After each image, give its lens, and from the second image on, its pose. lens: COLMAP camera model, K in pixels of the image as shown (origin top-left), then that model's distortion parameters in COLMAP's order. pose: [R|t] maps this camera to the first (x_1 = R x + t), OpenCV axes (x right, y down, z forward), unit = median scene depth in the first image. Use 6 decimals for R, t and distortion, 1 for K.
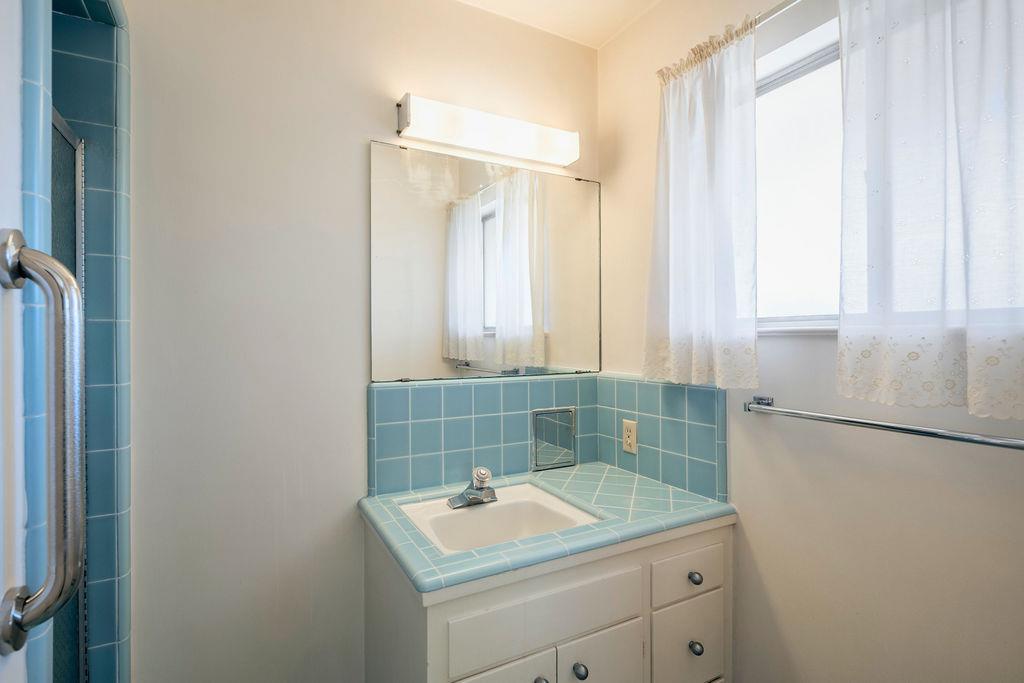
lens RADIAL K [[495.9, 0, 511.7], [0, 495.9, 340.3], [0, 0, 1]] dist [0.008117, -0.004191]
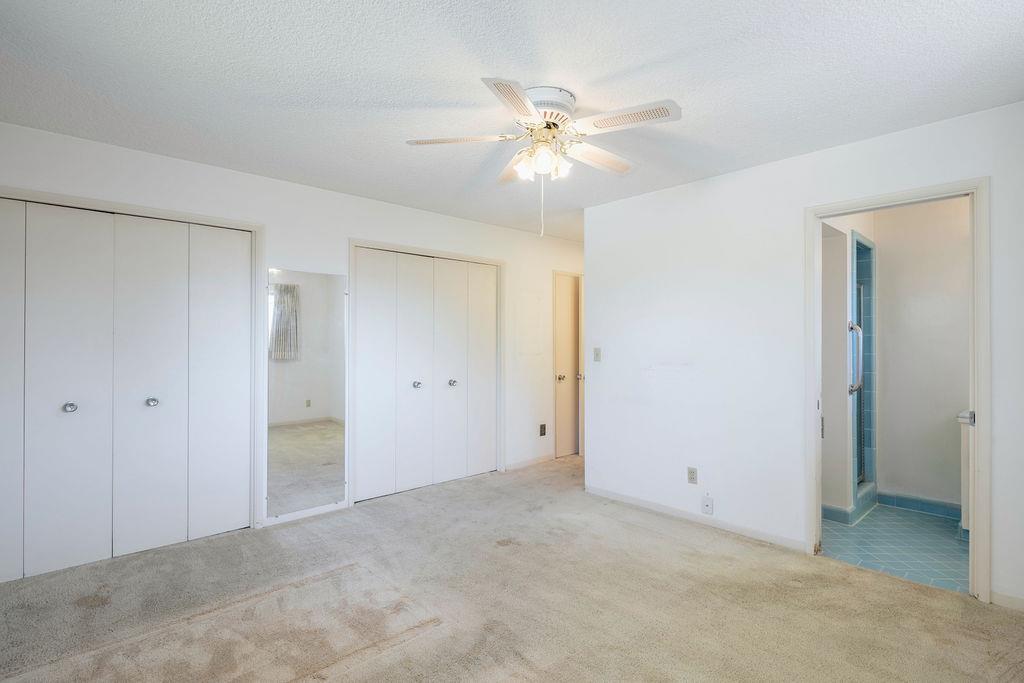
lens RADIAL K [[495.9, 0, 507.7], [0, 495.9, 343.3], [0, 0, 1]] dist [0.008117, -0.004191]
pose [[0.236133, 0.000901, -0.971720, 2.067314], [-0.002177, 0.999998, 0.000398, 0.019747], [0.971718, 0.002021, 0.236134, -2.387593]]
